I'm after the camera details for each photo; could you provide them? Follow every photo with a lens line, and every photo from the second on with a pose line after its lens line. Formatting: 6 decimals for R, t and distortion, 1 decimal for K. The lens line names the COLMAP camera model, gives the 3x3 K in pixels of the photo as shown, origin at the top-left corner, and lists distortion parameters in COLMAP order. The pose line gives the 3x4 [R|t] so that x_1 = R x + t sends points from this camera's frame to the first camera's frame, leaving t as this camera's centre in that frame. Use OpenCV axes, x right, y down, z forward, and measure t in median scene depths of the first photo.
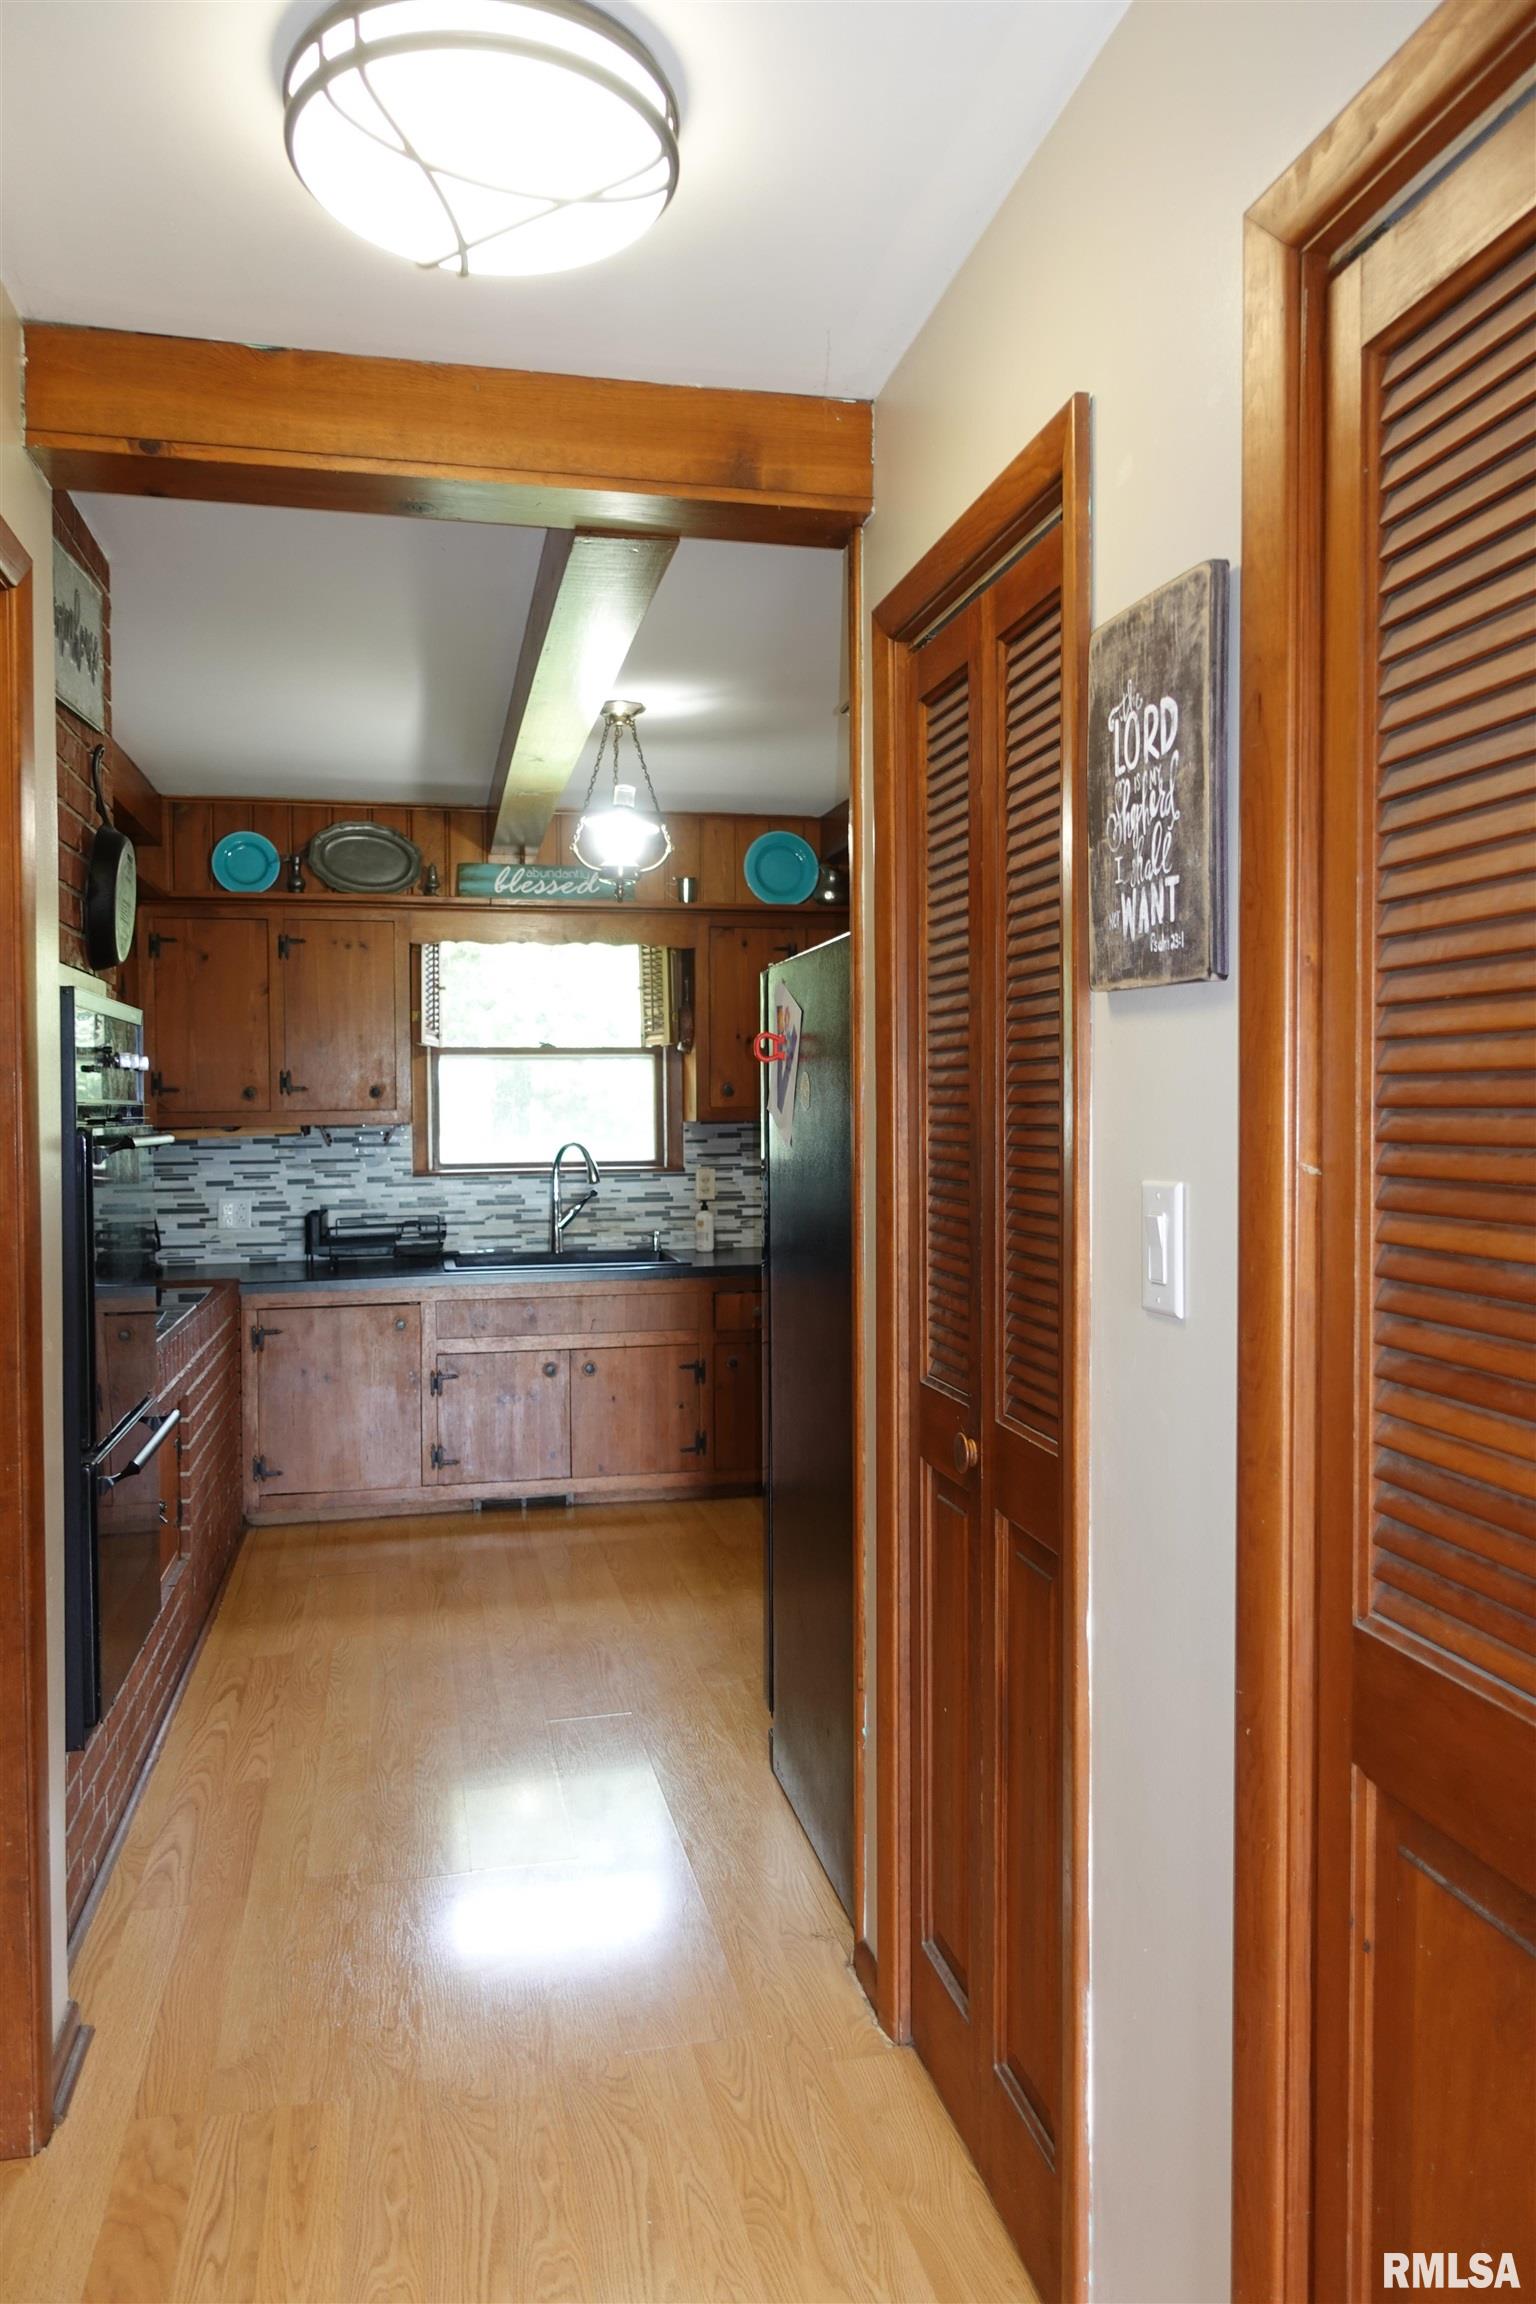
lens RADIAL K [[1598.1, 0, 762.2], [0, 1598.1, 1147.4], [0, 0, 1]] dist [0.006181, 0.000097]
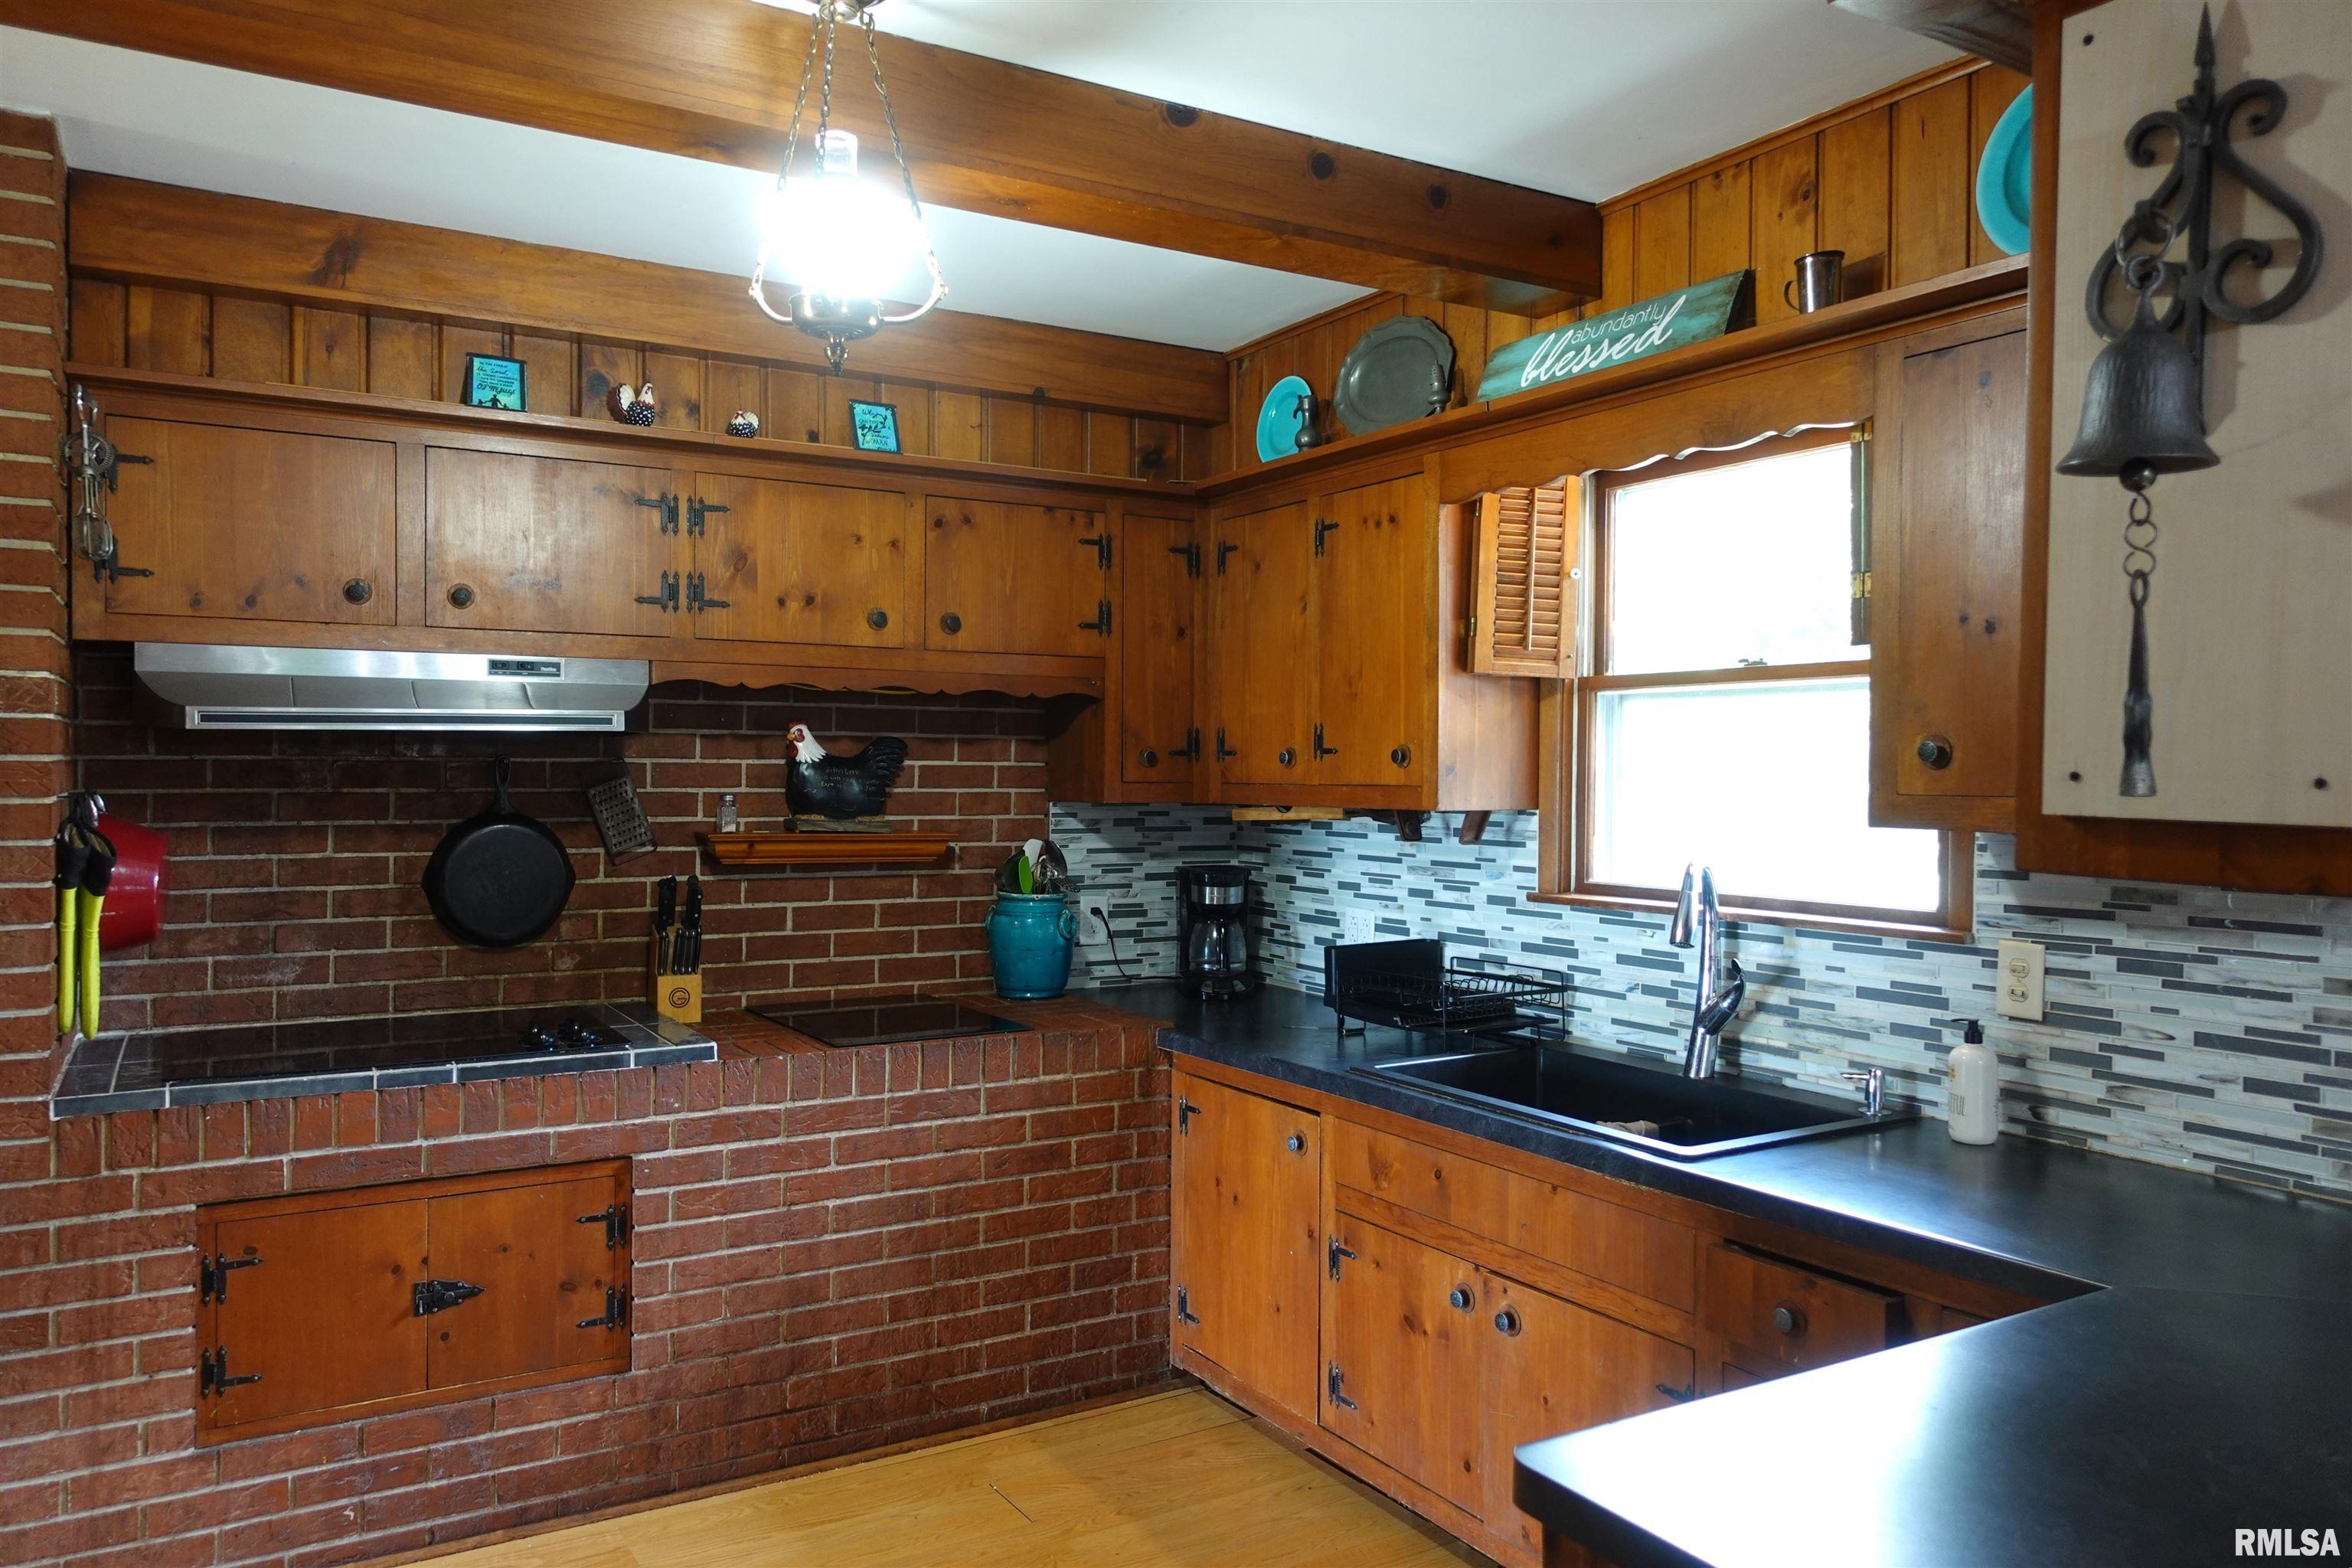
lens RADIAL K [[1631.3, 0, 1174.0], [0, 1631.3, 779.8], [0, 0, 1]] dist [0.006181, 0.000097]
pose [[0.323038, 0.015986, -0.946251, 0.304261], [-0.031978, 0.999471, 0.005968, -0.025275], [0.945846, 0.028332, 0.323378, 0.679790]]
